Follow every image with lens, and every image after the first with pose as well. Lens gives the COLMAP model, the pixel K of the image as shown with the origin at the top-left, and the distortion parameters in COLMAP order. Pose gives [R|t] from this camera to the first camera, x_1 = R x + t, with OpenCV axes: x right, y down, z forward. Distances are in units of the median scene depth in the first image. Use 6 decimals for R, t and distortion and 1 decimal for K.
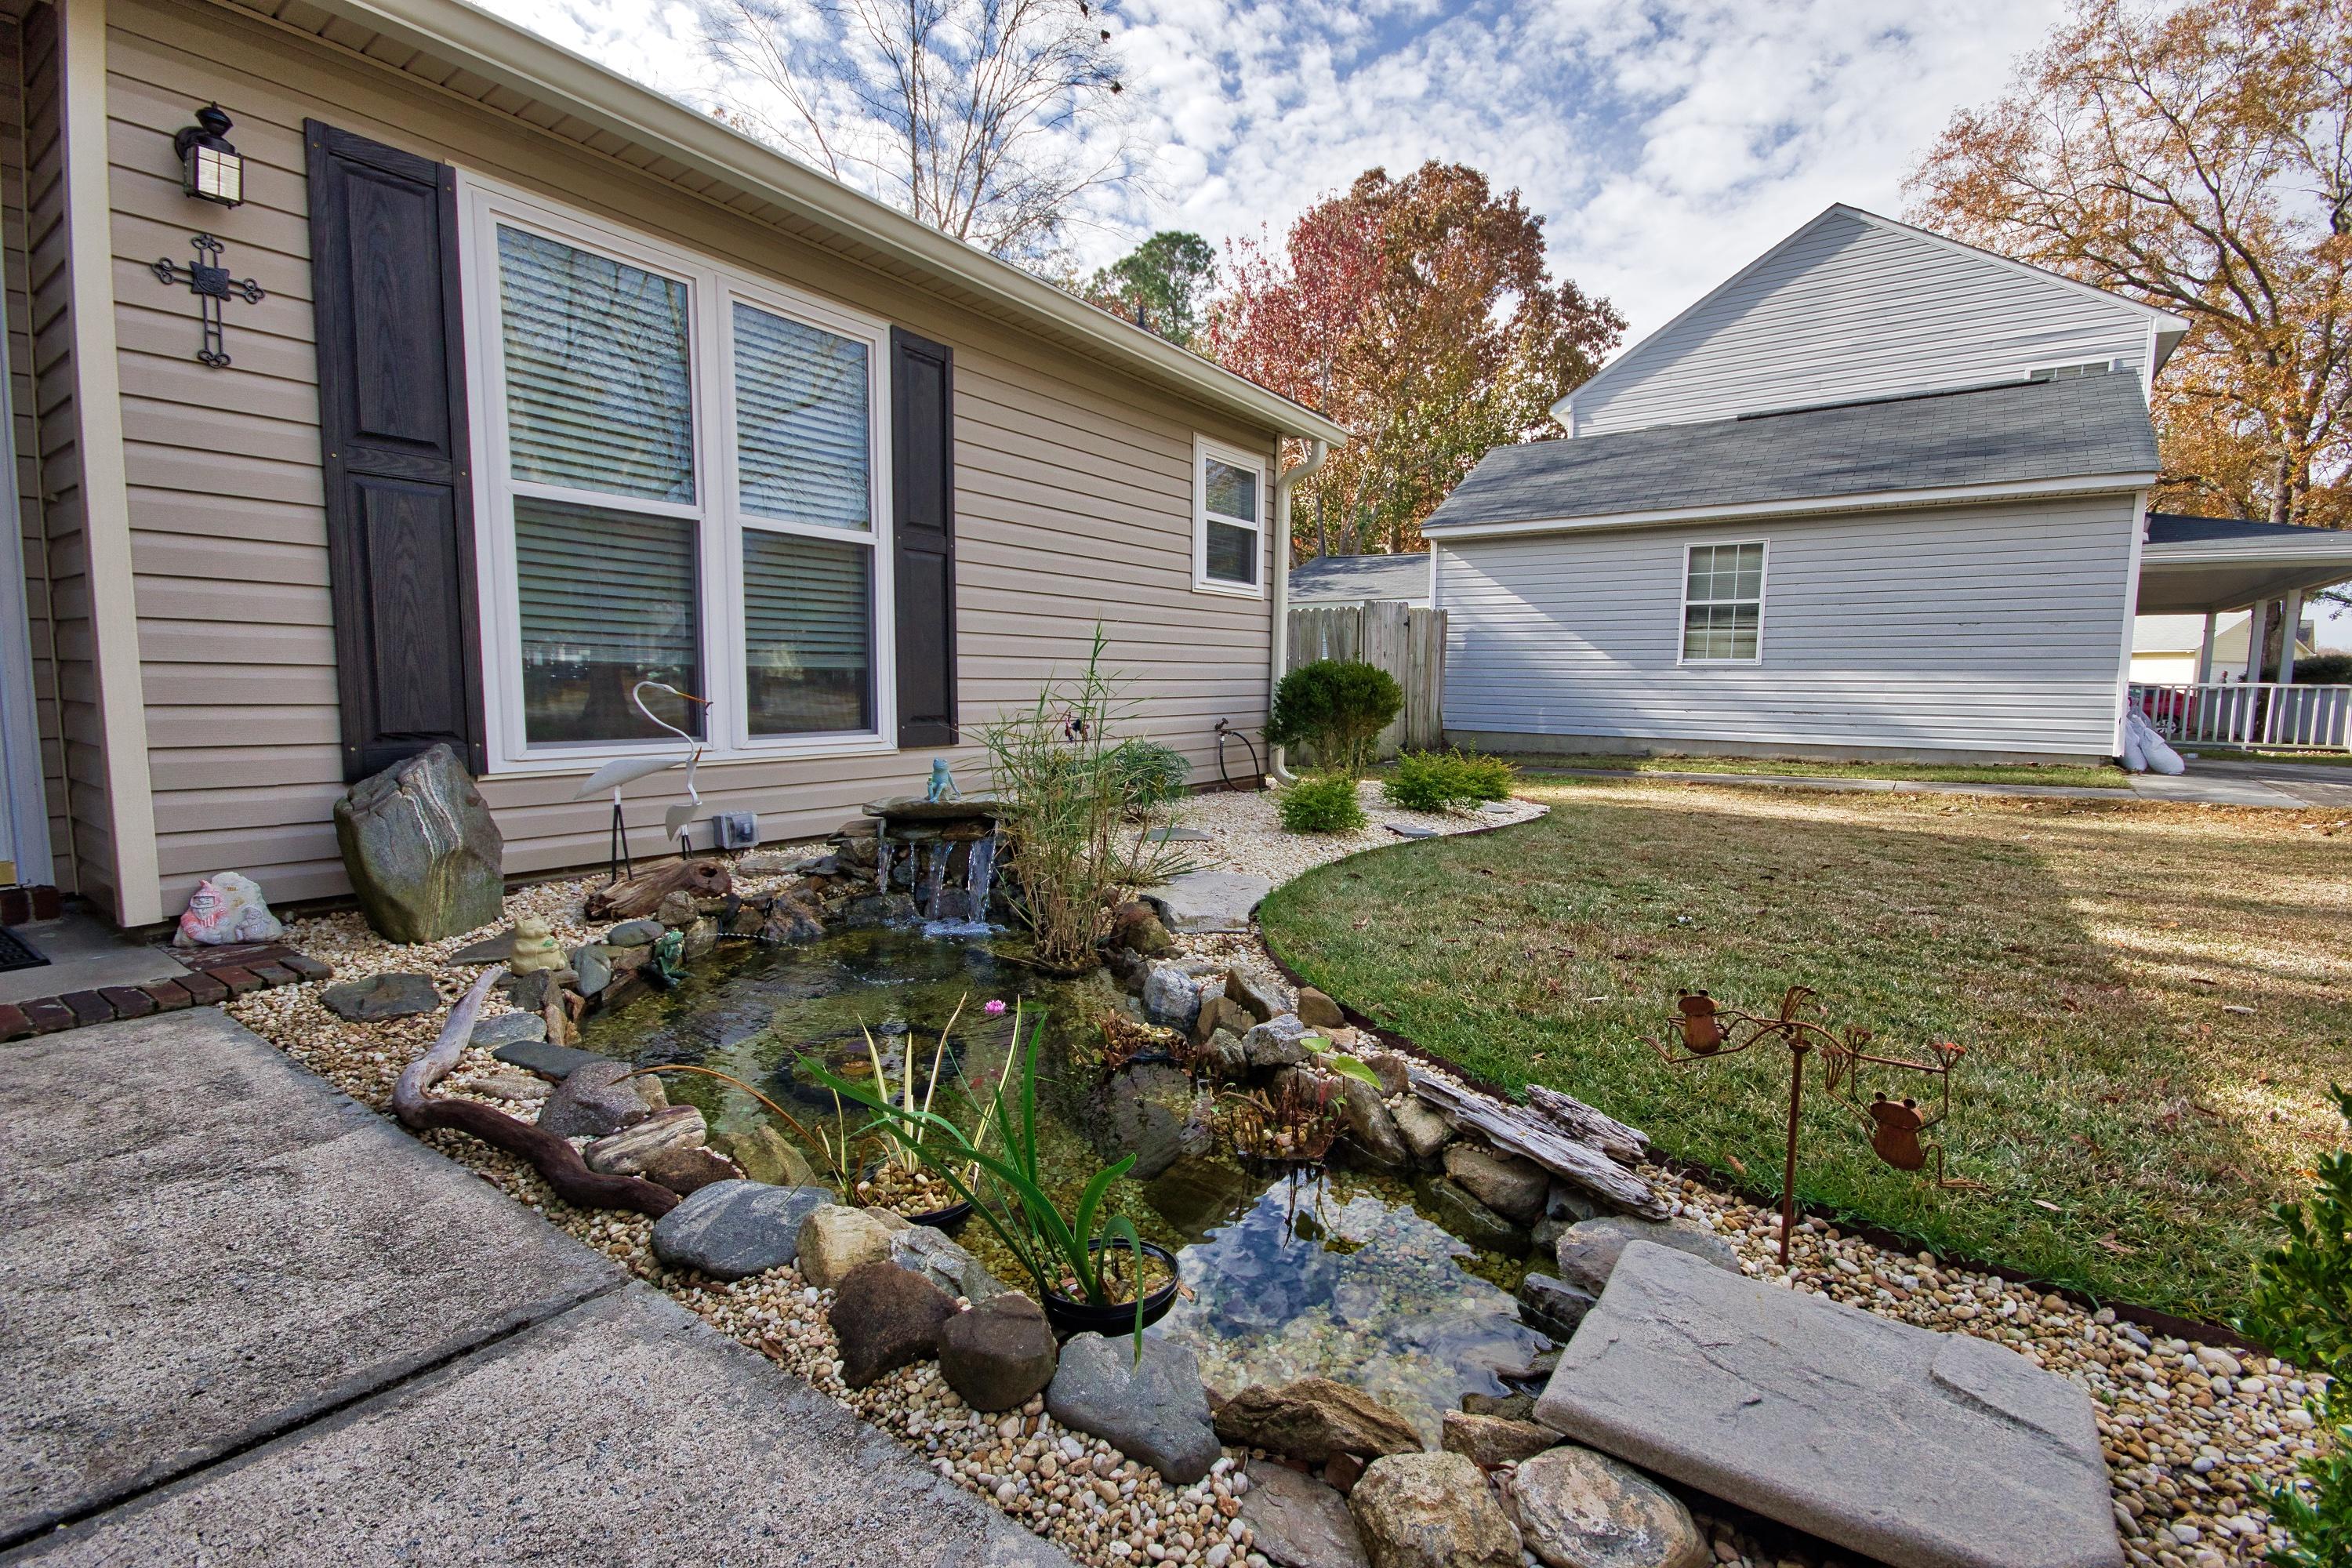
lens RADIAL K [[1030.5, 0, 1177.4], [0, 1030.5, 787.0], [0, 0, 1]] dist [0.000429, -0.005499]
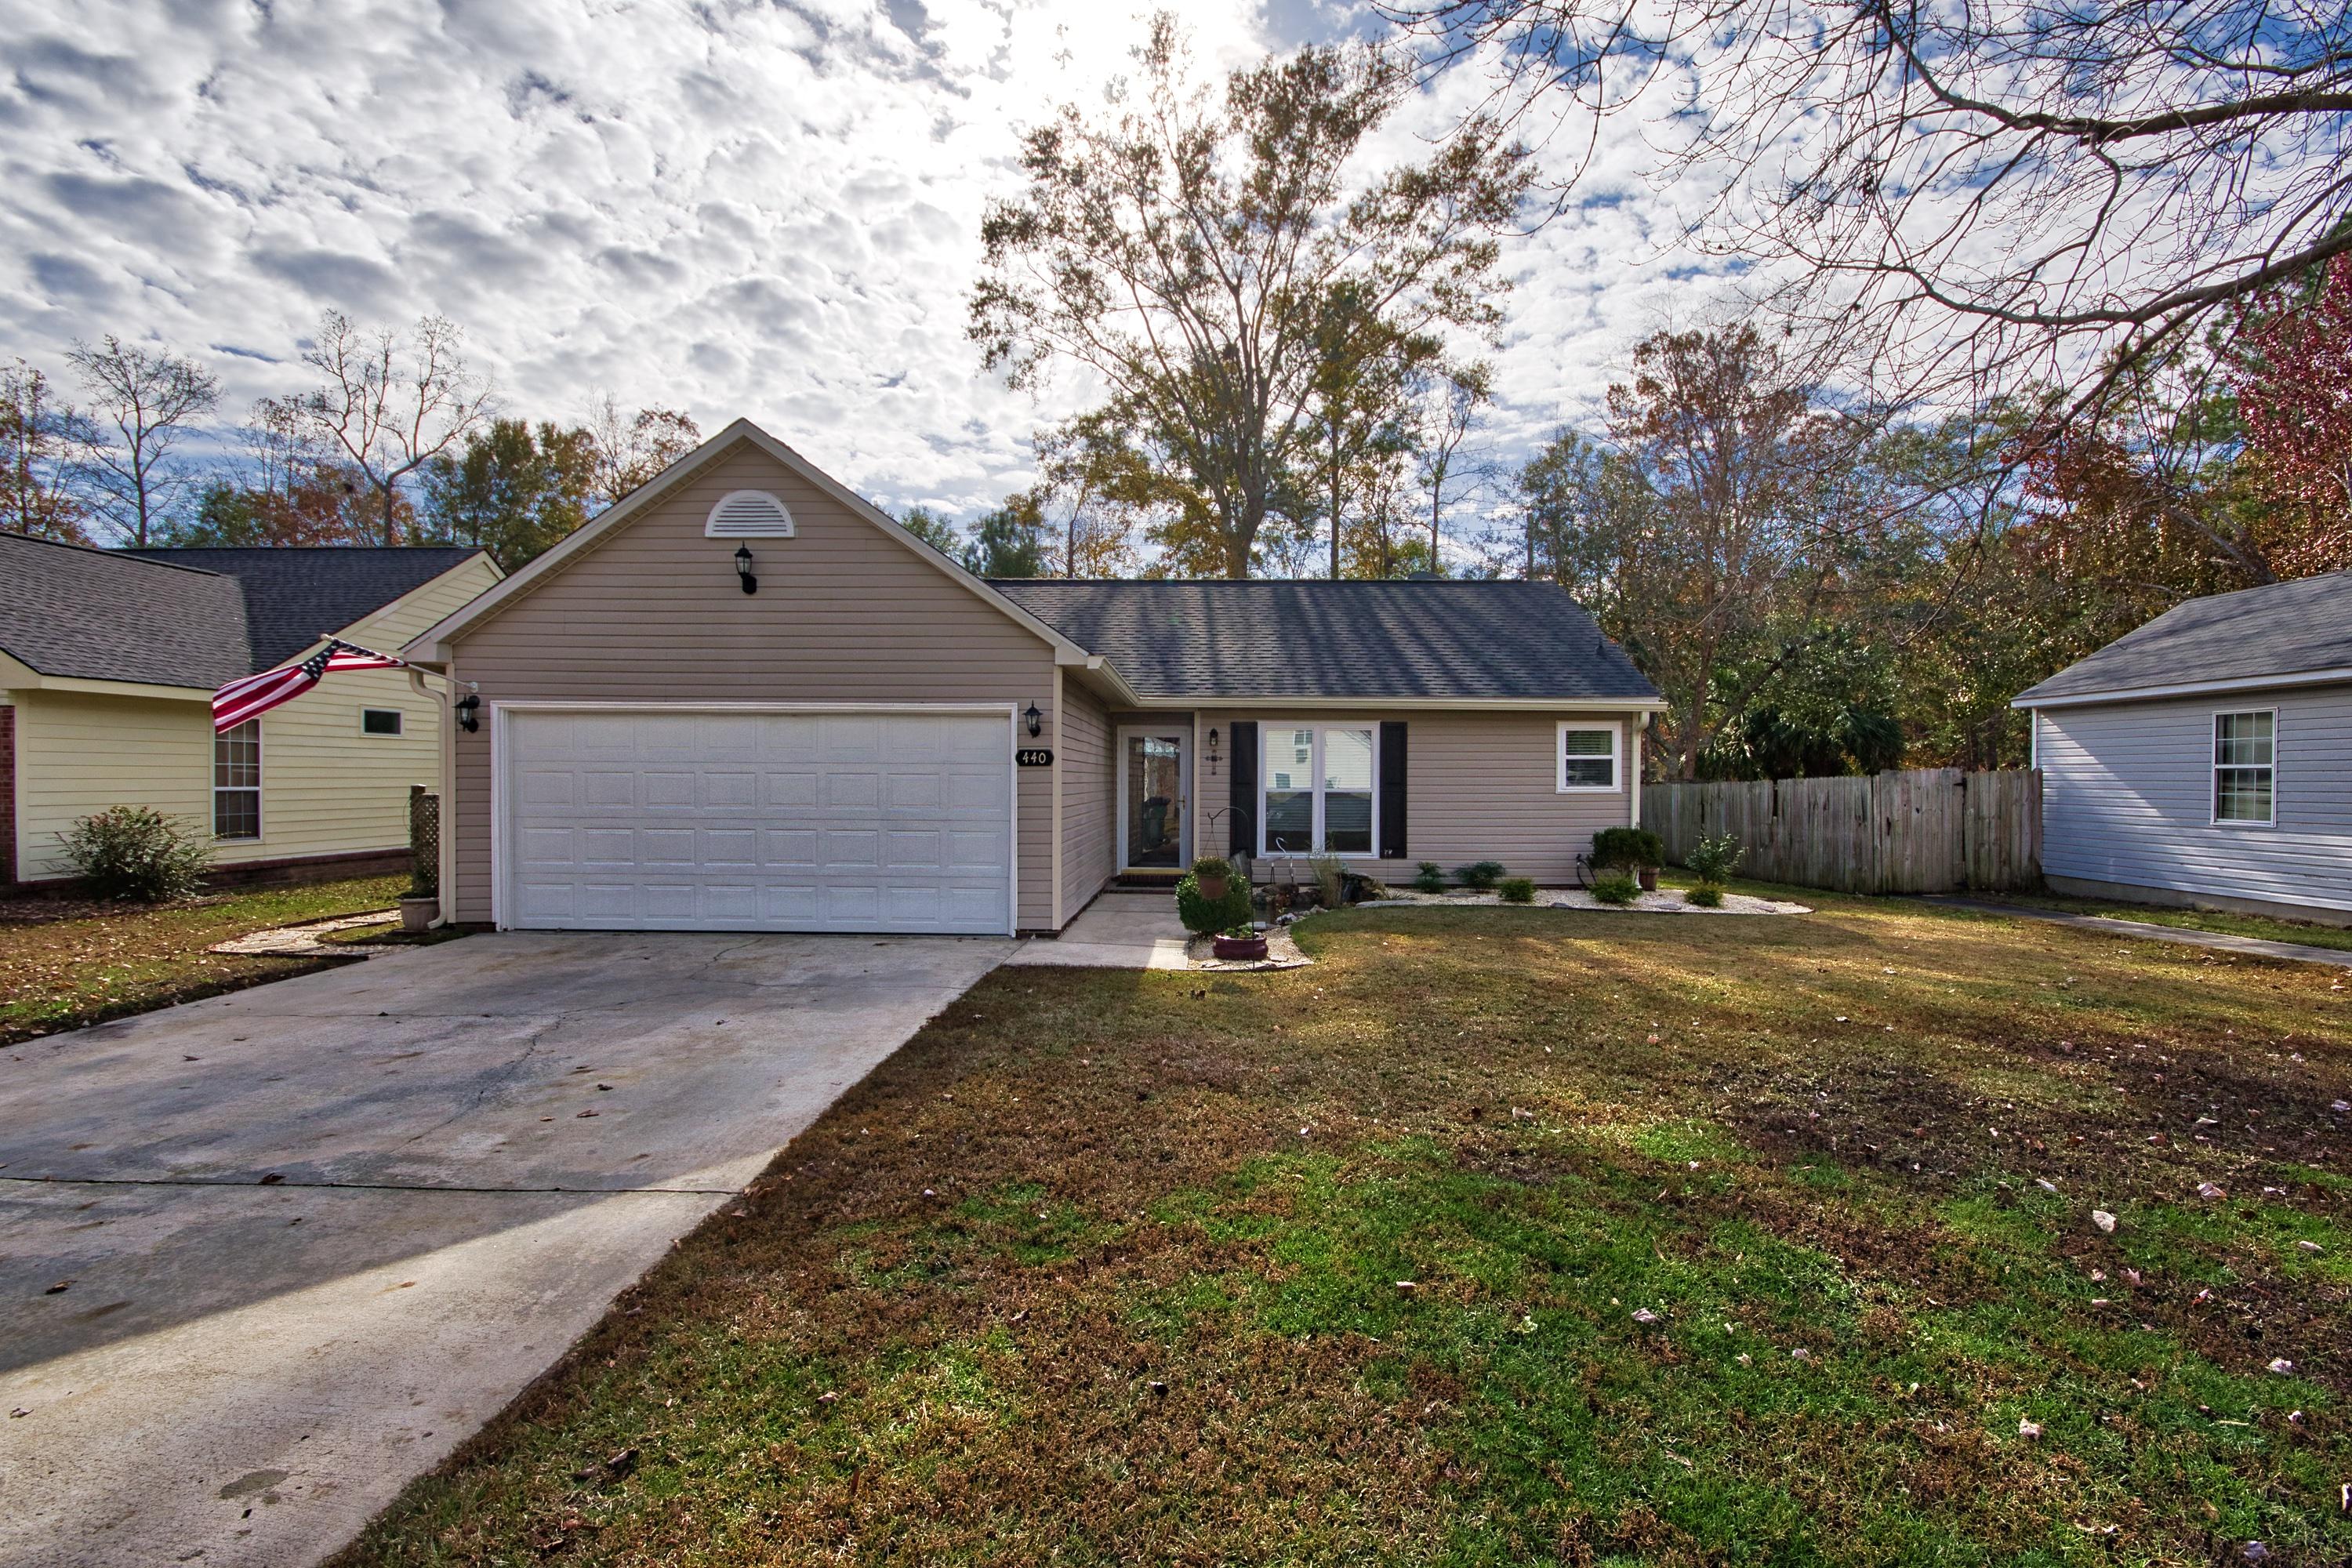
lens RADIAL K [[1097.4, 0, 1182.3], [0, 1097.4, 786.7], [0, 0, 1]] dist [0.001164, -0.000757]
pose [[0.534428, -0.004127, -0.845204, 2.524879], [-0.081361, 0.995093, -0.056305, -0.020416], [0.841289, 0.098858, 0.531470, -1.426662]]
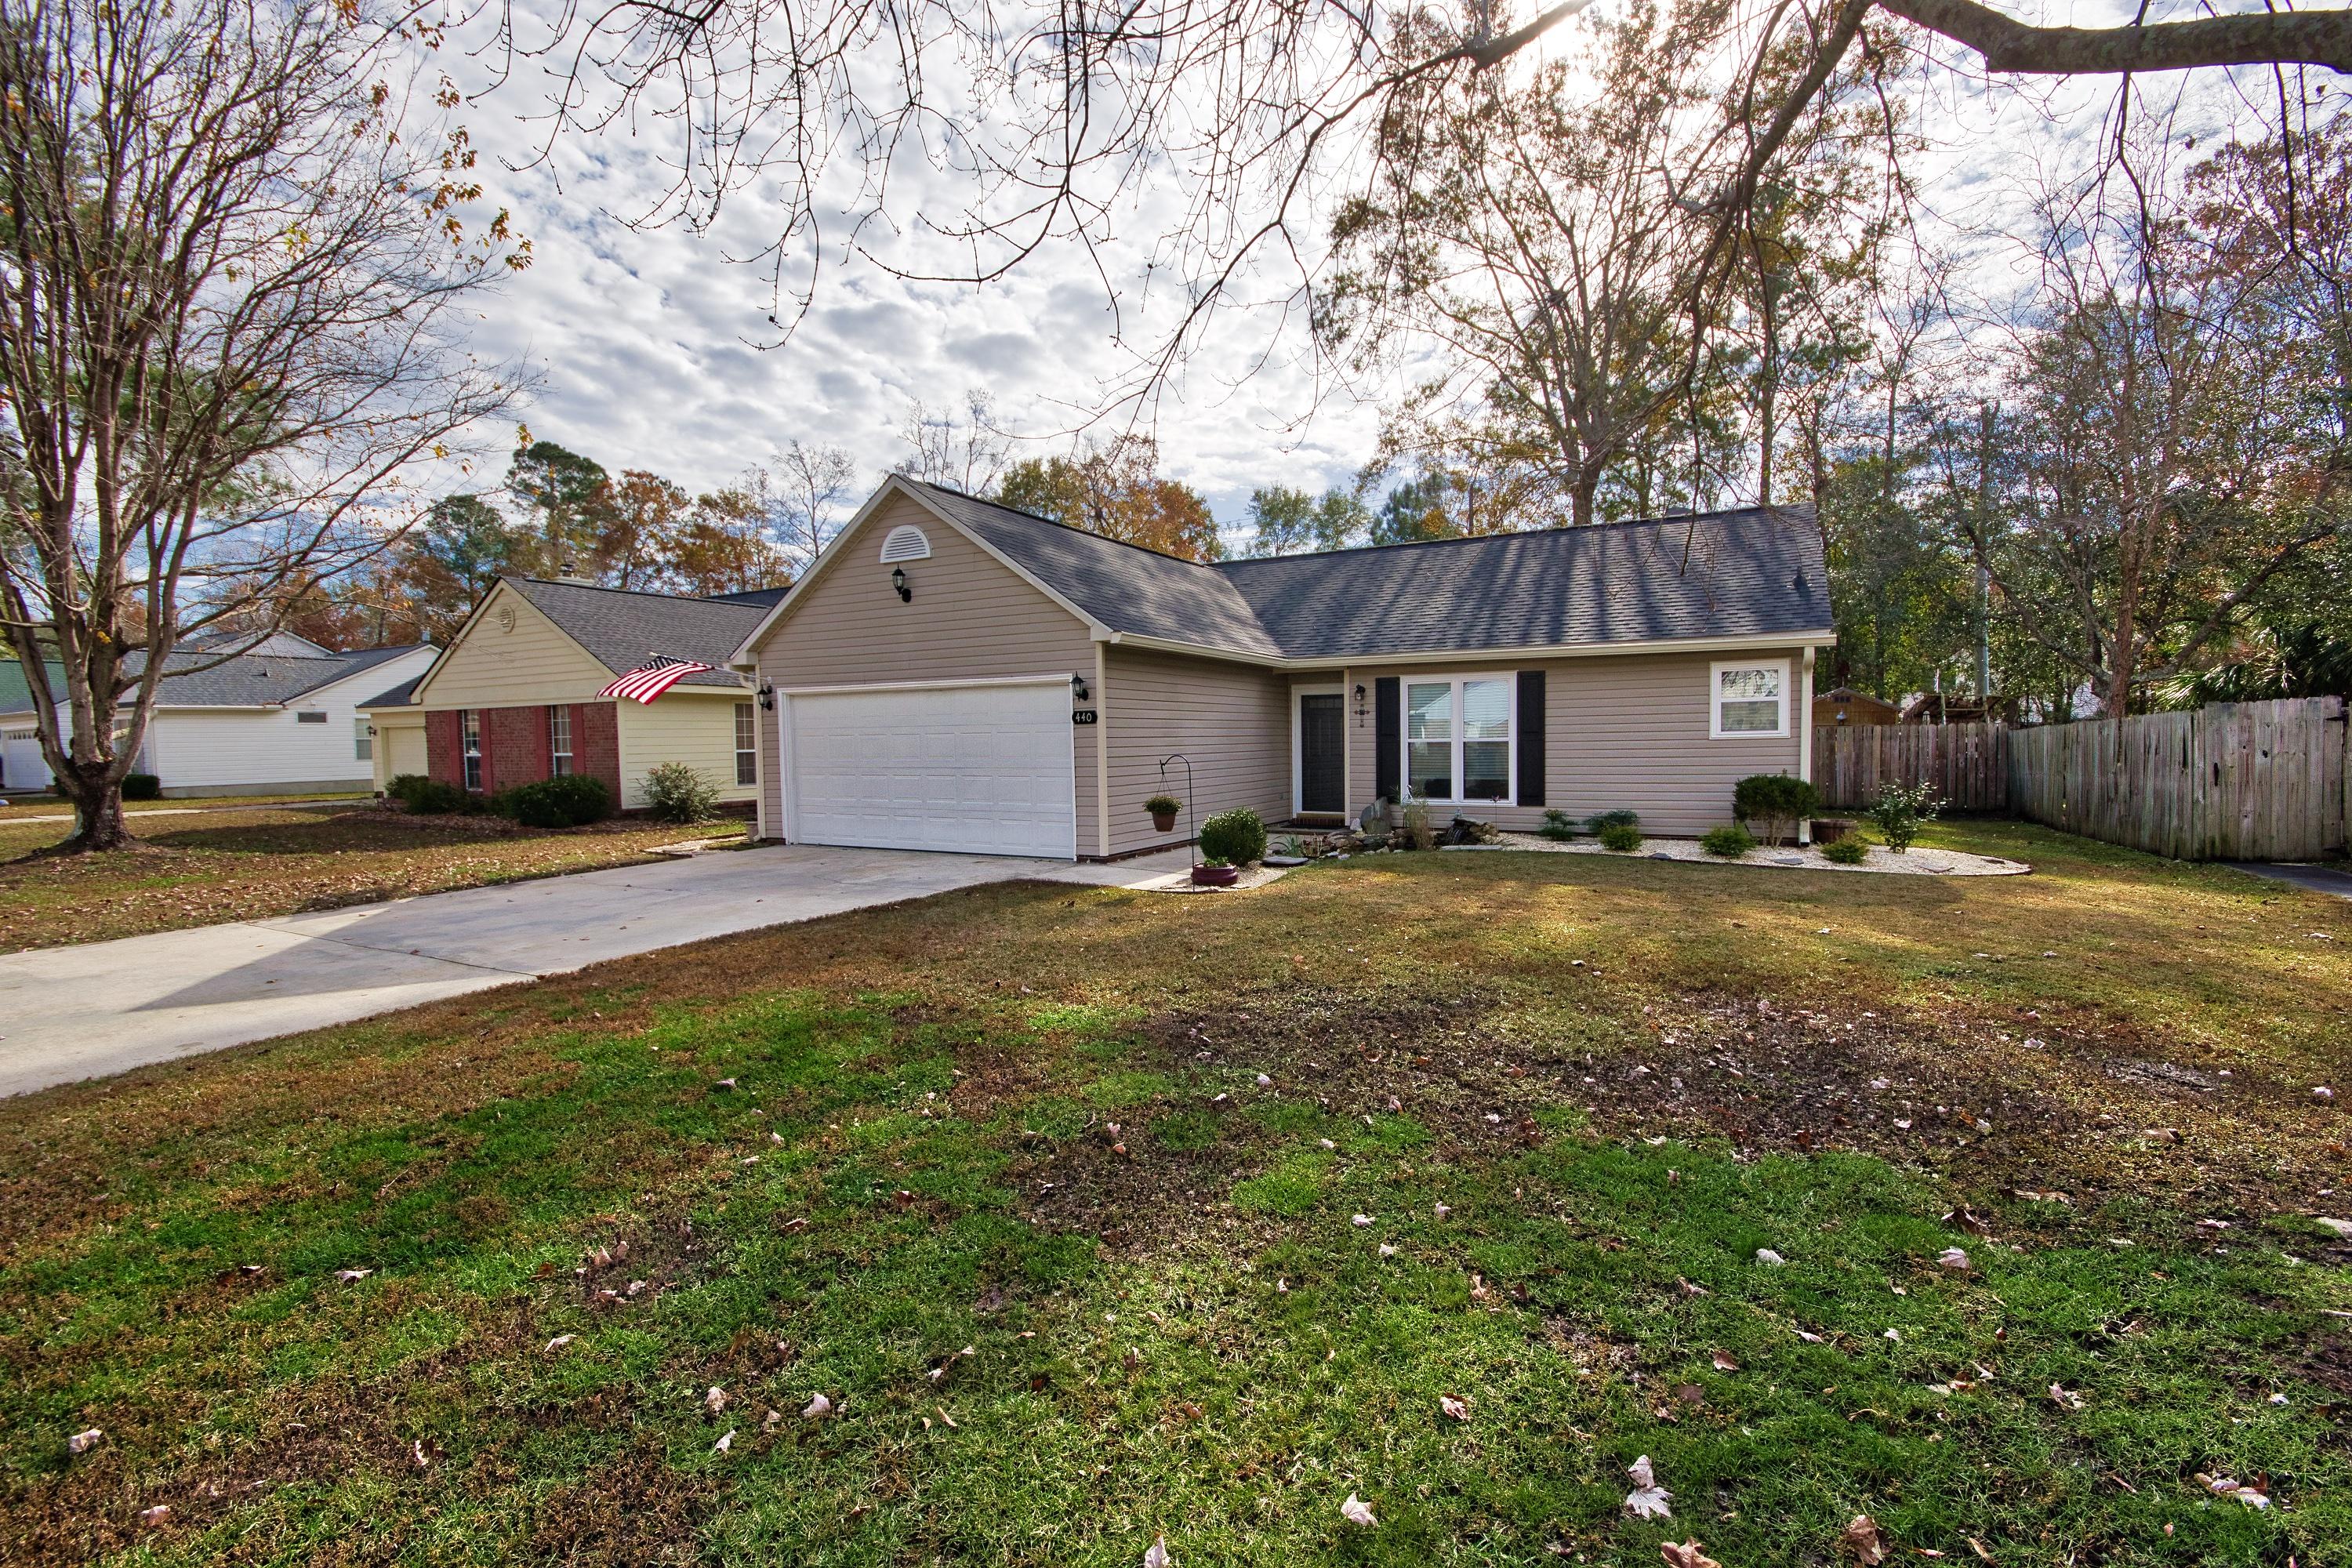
lens RADIAL K [[1030.5, 0, 1175.7], [0, 1030.5, 788.7], [0, 0, 1]] dist [0.000429, -0.005499]
pose [[0.087789, 0.035085, -0.995521, 3.181509], [-0.083199, 0.996146, 0.027770, -0.104787], [0.992659, 0.080389, 0.090370, -0.334958]]
